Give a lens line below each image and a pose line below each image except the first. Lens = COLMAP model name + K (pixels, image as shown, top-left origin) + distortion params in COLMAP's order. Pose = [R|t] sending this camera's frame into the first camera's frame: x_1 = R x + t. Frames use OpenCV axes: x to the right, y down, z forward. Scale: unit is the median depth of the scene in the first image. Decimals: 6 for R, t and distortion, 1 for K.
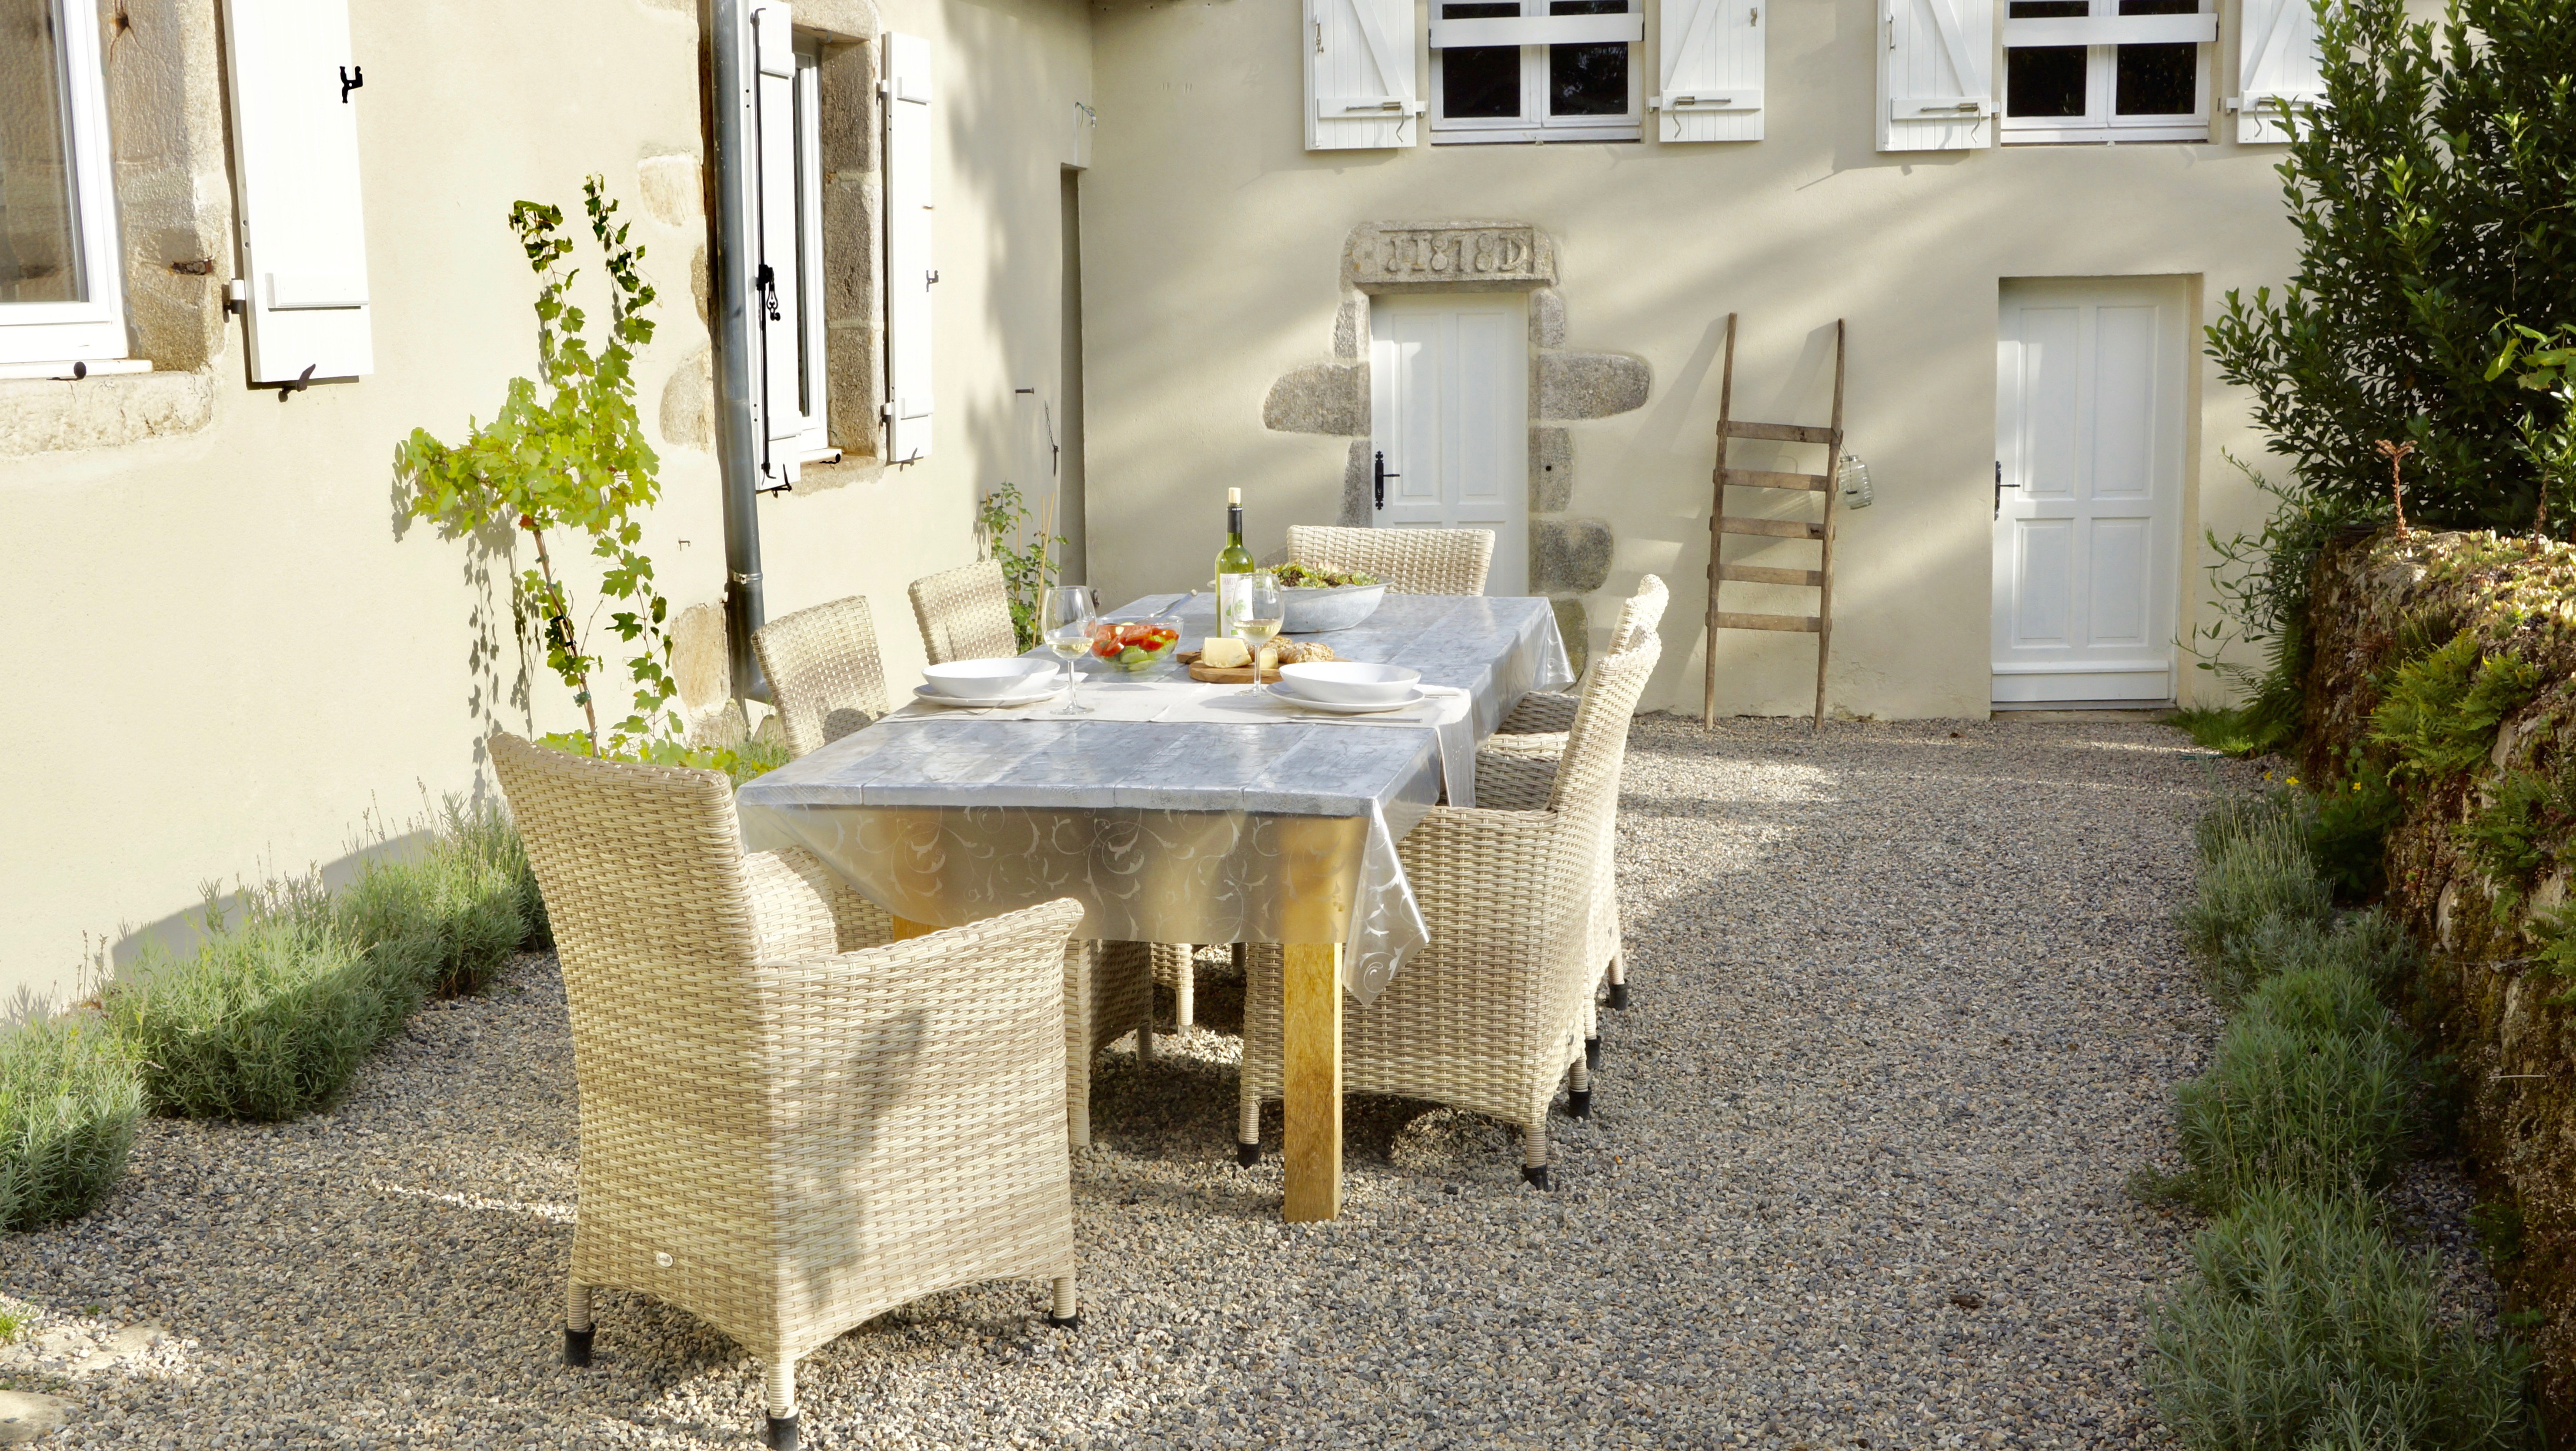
lens RADIAL K [[2565.0, 0, 1288.0], [0, 2565.0, 725.5], [0, 0, 1]] dist [-0.009267, -0.011085]
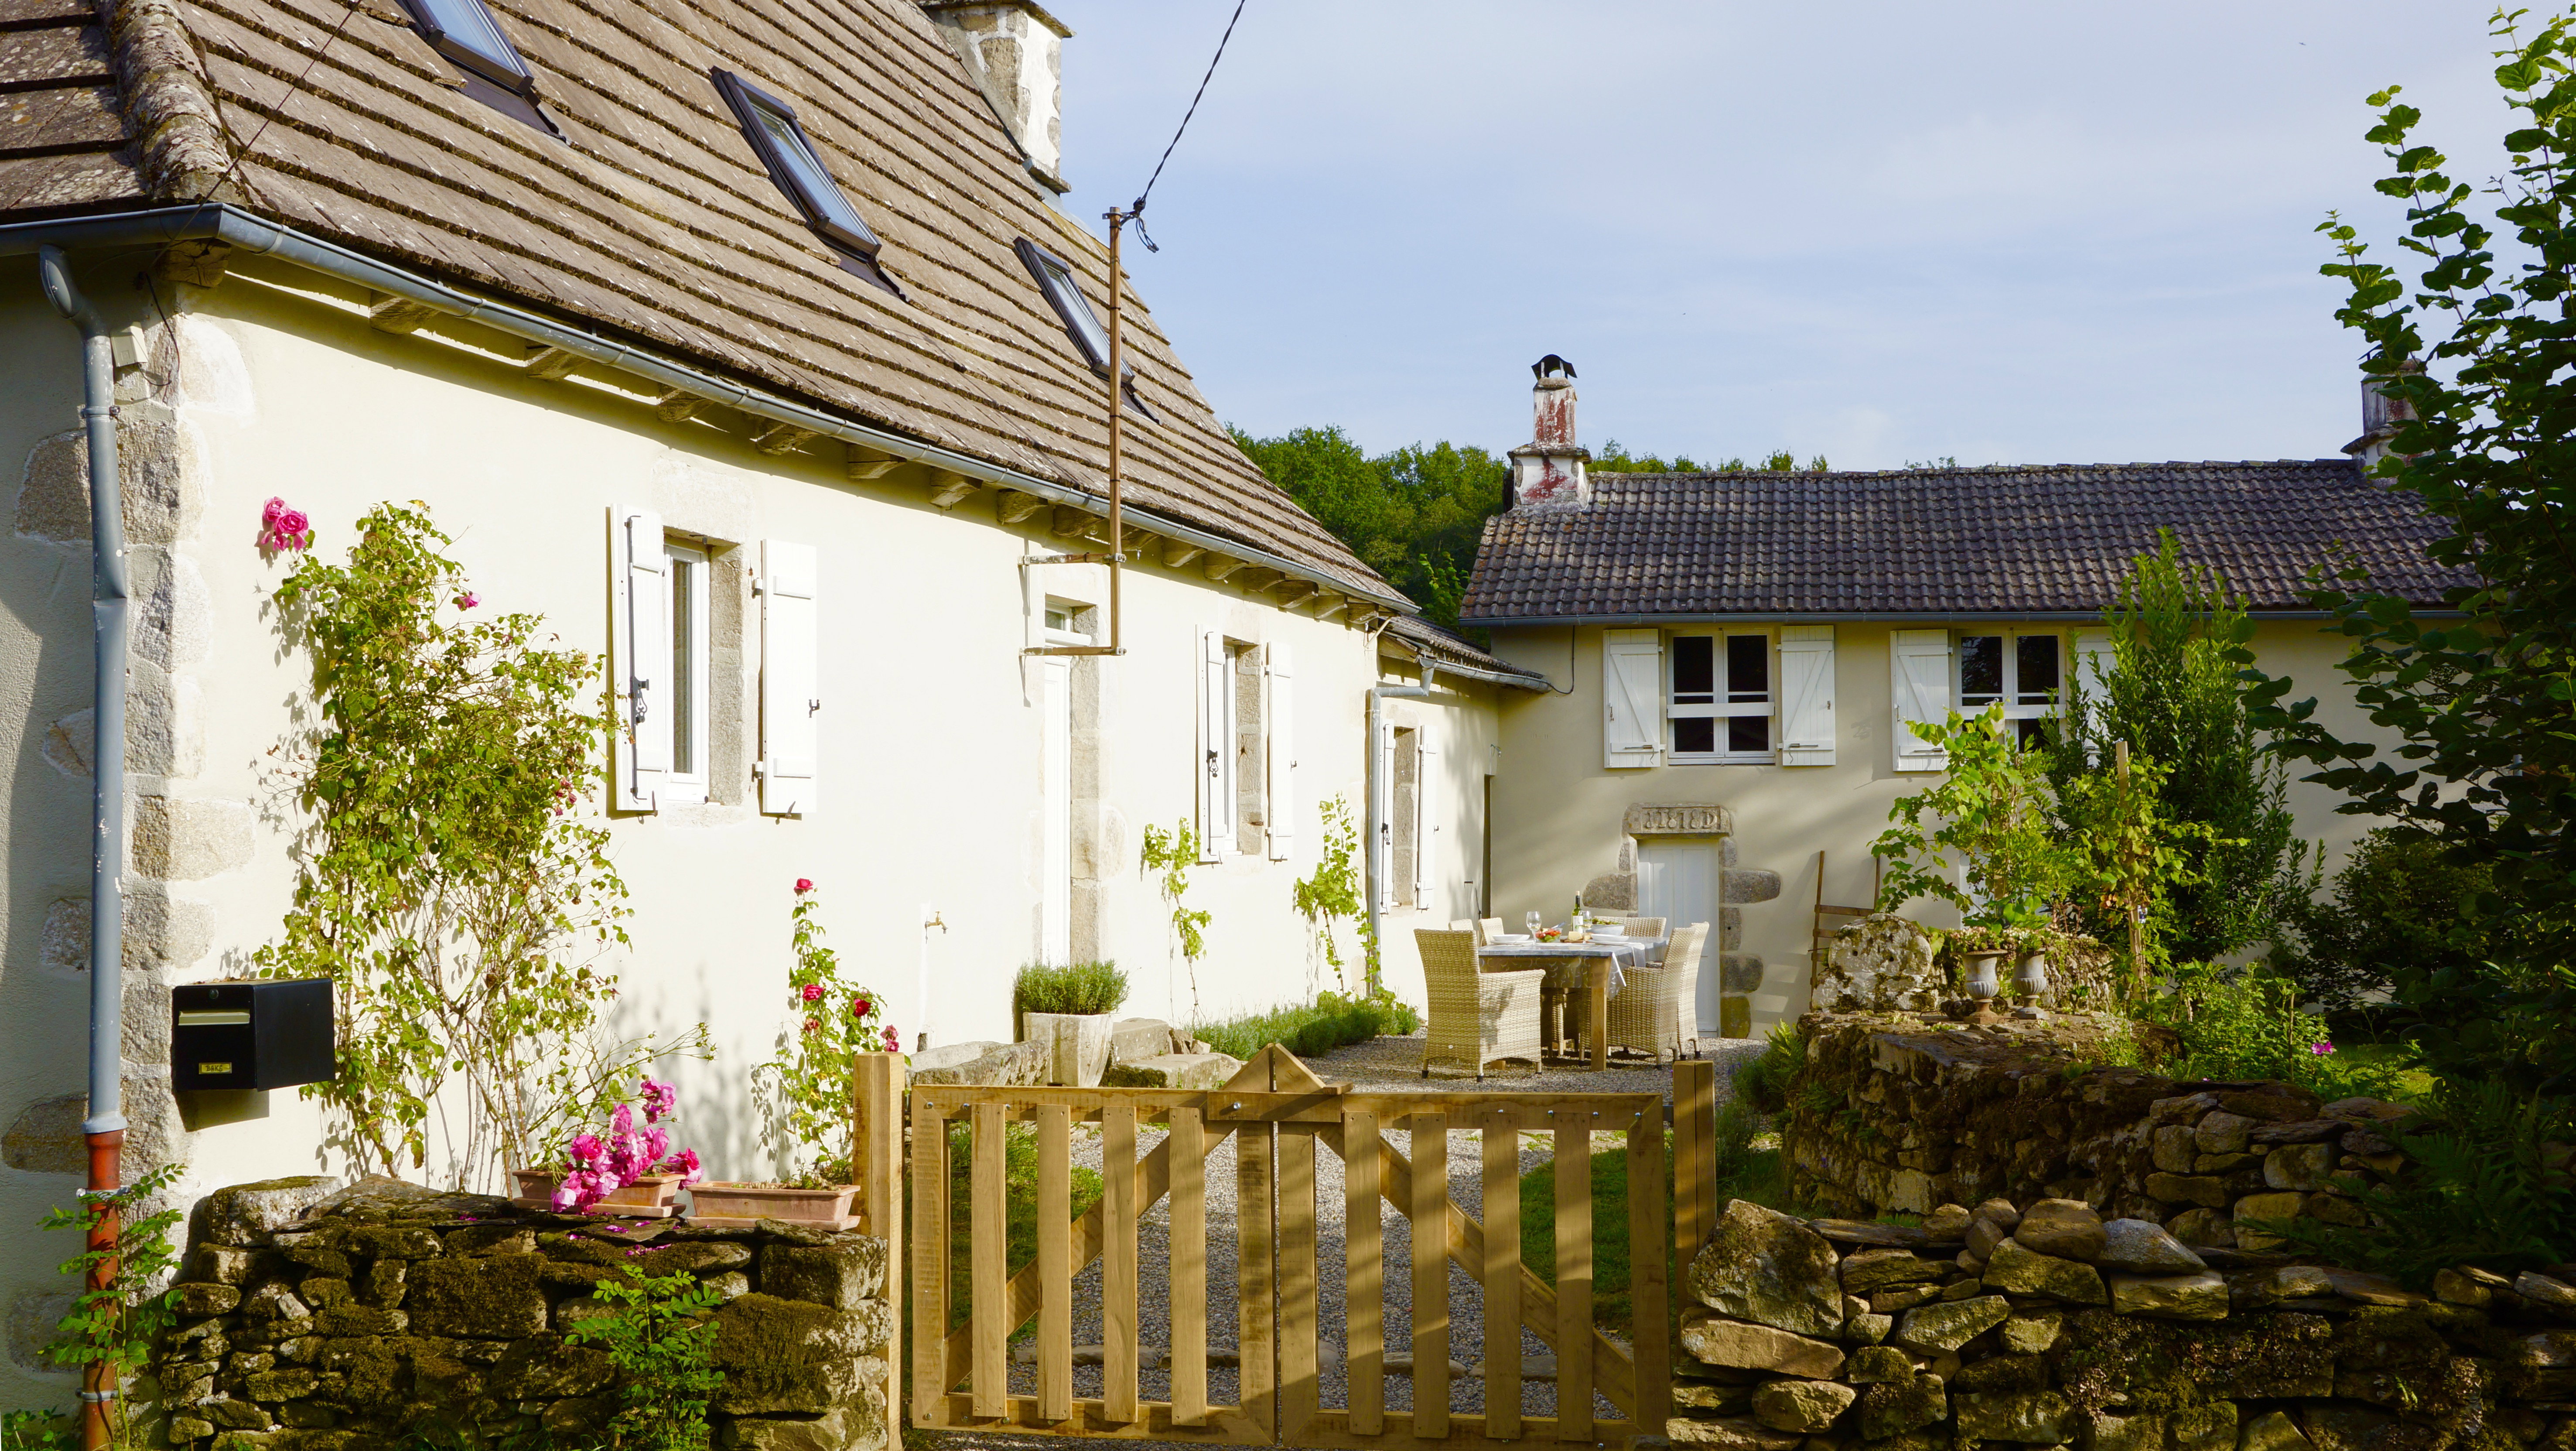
lens RADIAL K [[2565.4, 0, 1288.0], [0, 2565.4, 725.5], [0, 0, 1]] dist [-0.009267, -0.011085]
pose [[0.992746, 0.004685, -0.120143, 0.001966], [-0.030142, 0.977029, -0.210966, 0.173353], [0.116394, 0.213057, 0.970082, -0.980514]]
